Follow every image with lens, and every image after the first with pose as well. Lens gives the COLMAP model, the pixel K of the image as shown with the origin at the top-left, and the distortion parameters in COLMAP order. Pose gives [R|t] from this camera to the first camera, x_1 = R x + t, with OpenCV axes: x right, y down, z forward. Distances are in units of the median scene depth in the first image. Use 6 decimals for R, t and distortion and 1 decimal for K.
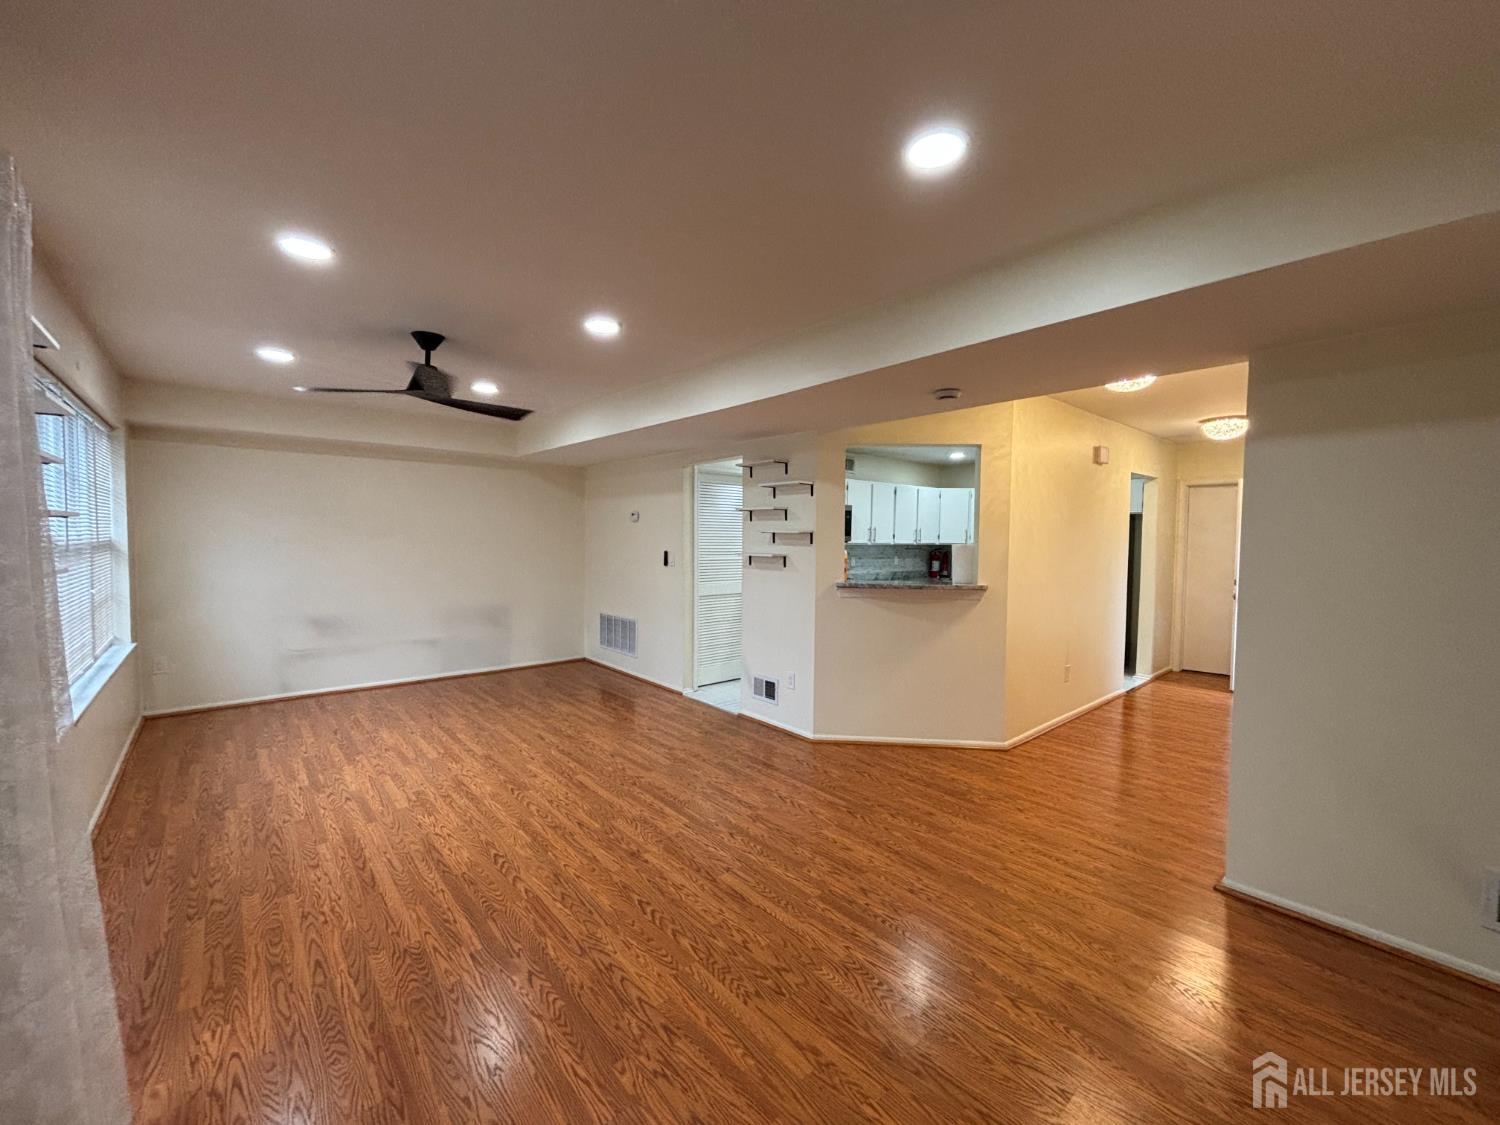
lens RADIAL K [[606.4, 0, 752.4], [0, 606.4, 561.1], [0, 0, 1]] dist [0.000011, -0.000017]
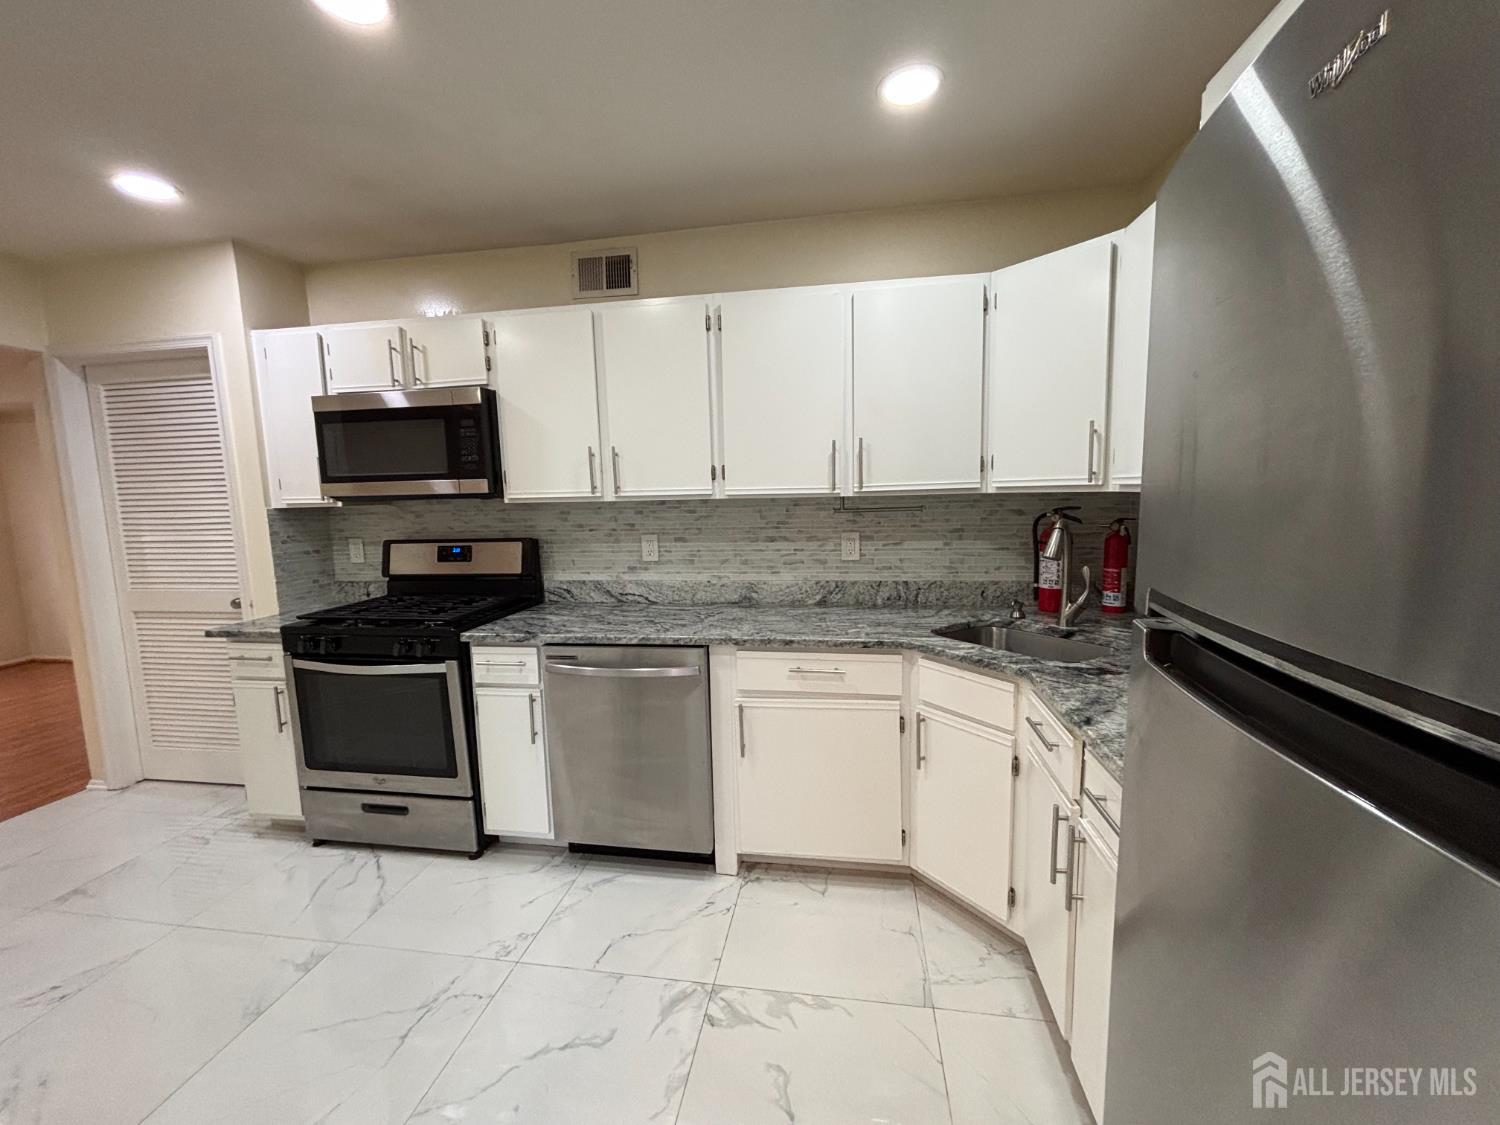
lens RADIAL K [[601.1, 0, 750.0], [0, 601.1, 562.5], [0, 0, 1]] dist [0.000453, -0.000336]
pose [[0.633490, 0.064761, -0.771036, 0.980881], [-0.001995, 0.996625, 0.082069, -0.041213], [0.773748, -0.050452, 0.631481, 1.652259]]
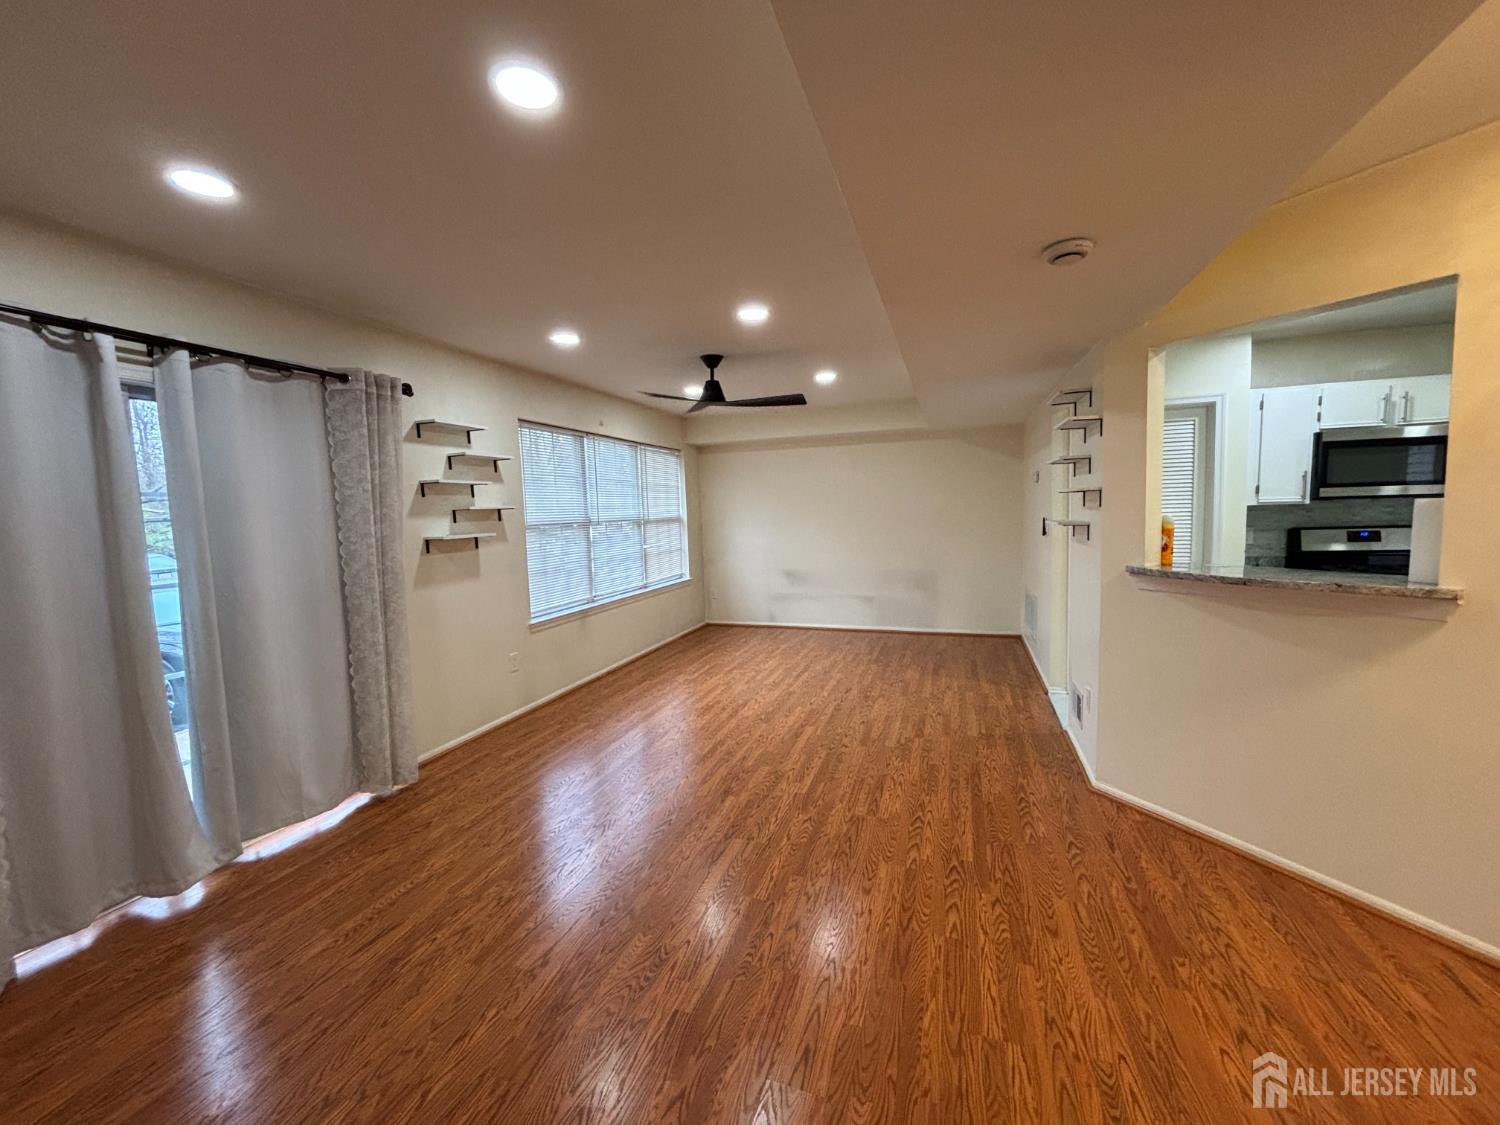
lens RADIAL K [[604.3, 0, 748.8], [0, 604.3, 559.9], [0, 0, 1]] dist [0.001905, 0.000201]
pose [[0.496557, 0.049230, -0.866607, 0.563478], [-0.001483, 0.998437, 0.055870, -0.007264], [0.868003, -0.026458, 0.495854, 0.356412]]
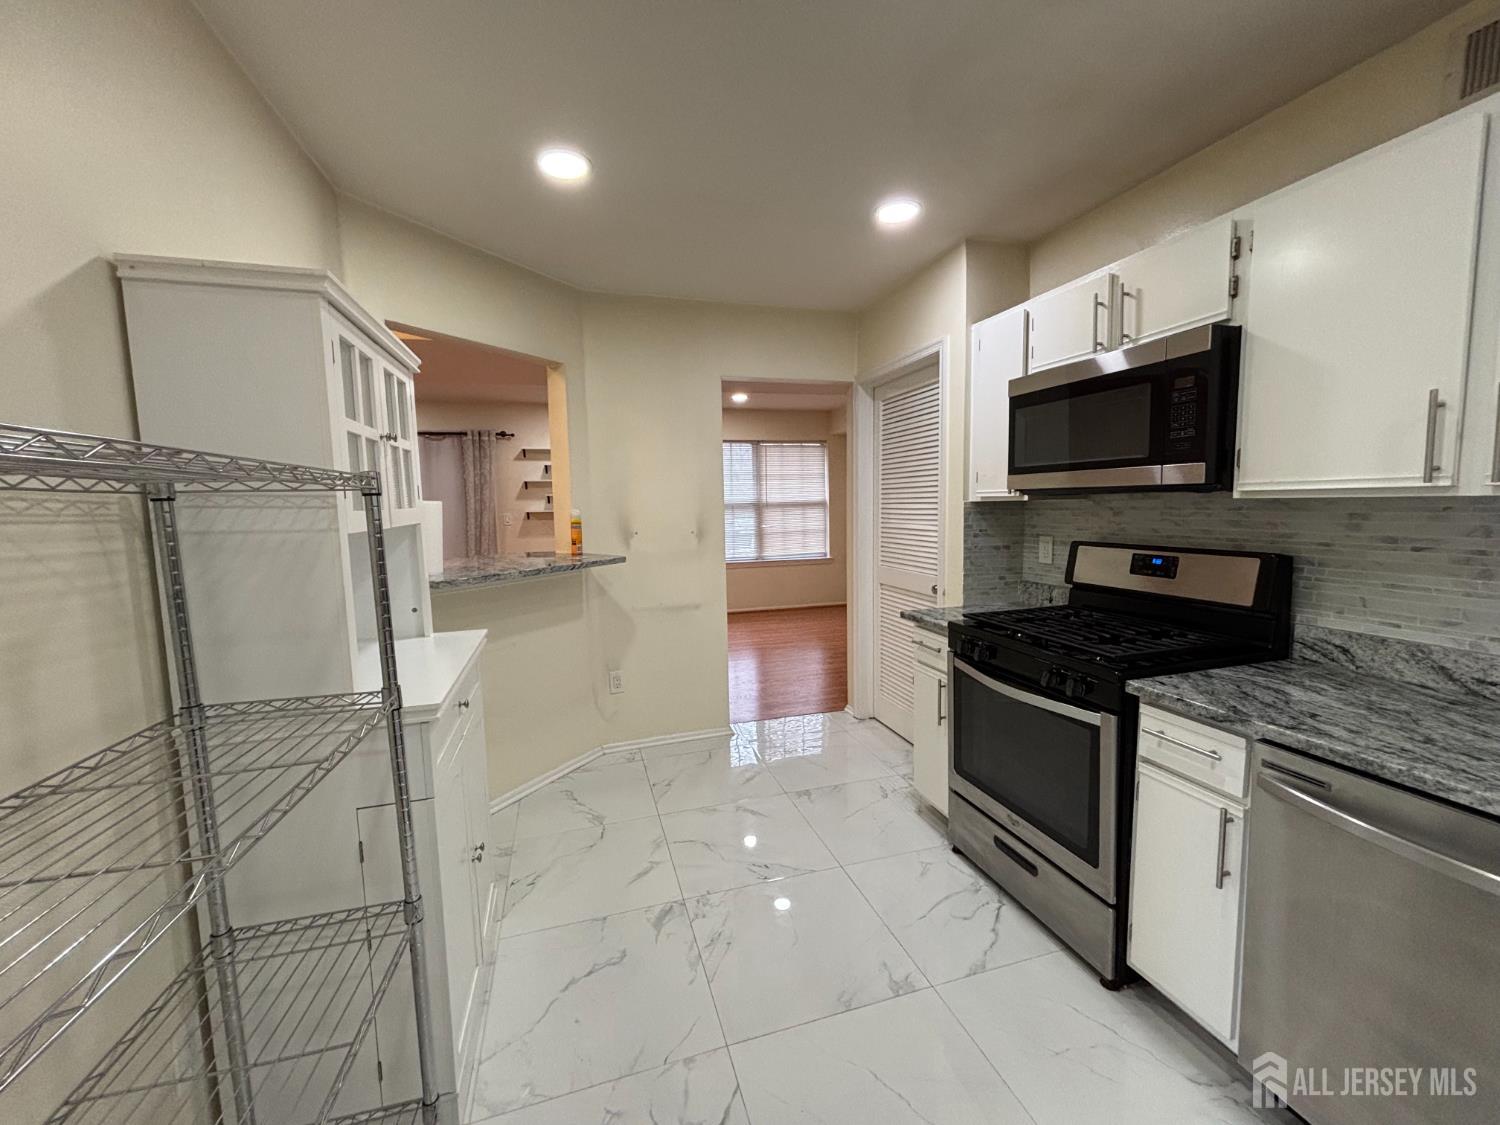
lens RADIAL K [[606.4, 0, 752.4], [0, 606.4, 561.1], [0, 0, 1]] dist [0.000011, -0.000017]
pose [[-0.414044, 0.086006, -0.906185, 0.837007], [-0.023134, 0.994210, 0.104930, -0.044607], [0.909963, 0.064409, -0.409657, 1.731948]]
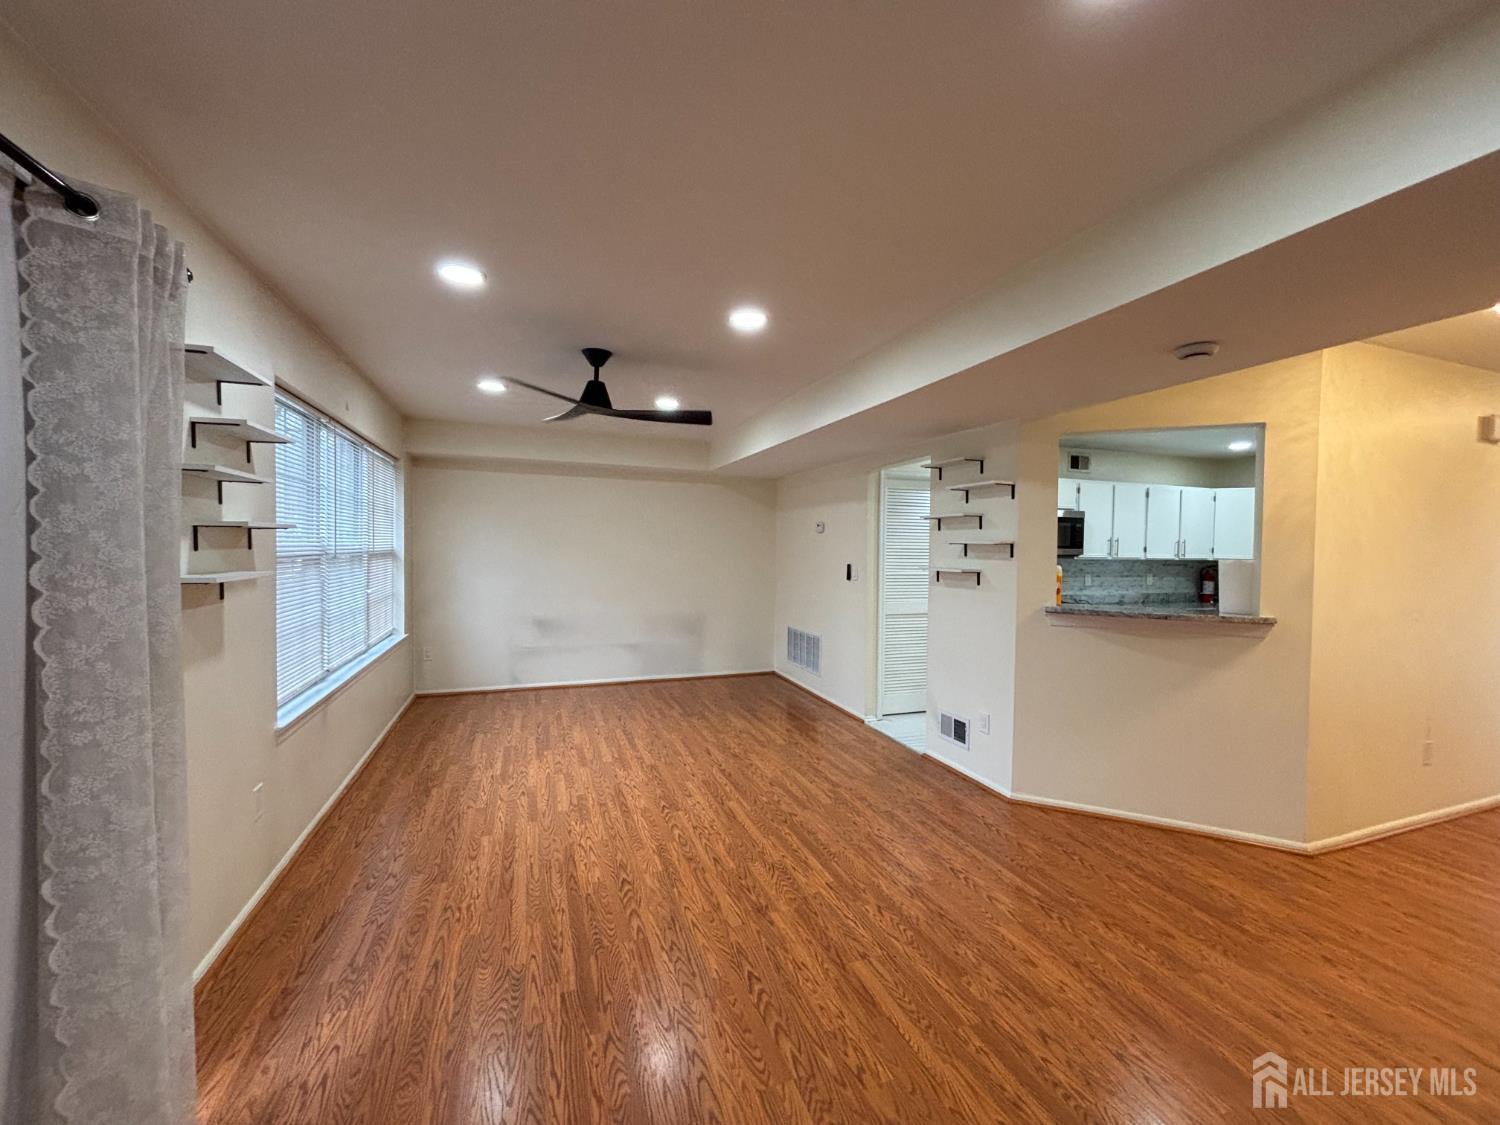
lens RADIAL K [[608.4, 0, 753.9], [0, 608.4, 558.7], [0, 0, 1]] dist [0.000587, 0.000422]
pose [[0.933684, 0.010044, -0.357957, 0.076109], [-0.019061, 0.999583, -0.021671, -0.002716], [0.357590, 0.027057, 0.933487, 0.119264]]
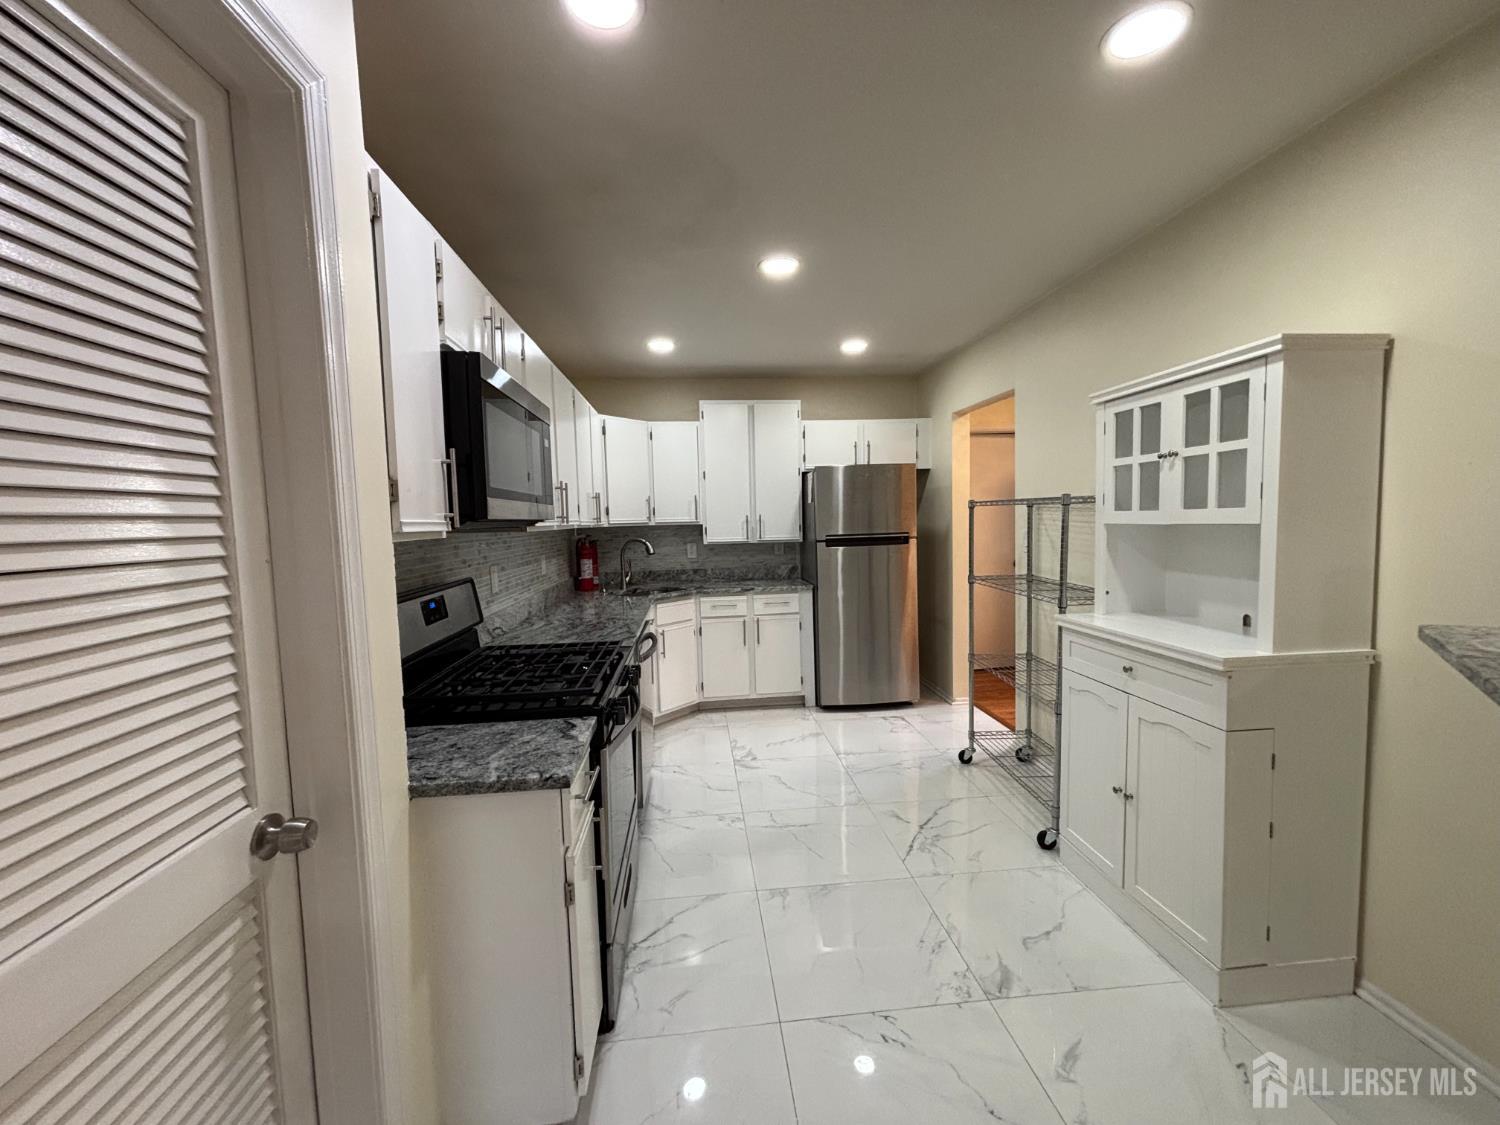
lens RADIAL K [[601.1, 0, 750.0], [0, 601.1, 562.5], [0, 0, 1]] dist [0.000453, -0.000336]
pose [[0.587169, -0.089456, 0.804506, -0.073069], [0.072789, 0.995683, 0.057589, -0.039608], [-0.806185, 0.024745, 0.591145, 1.328504]]
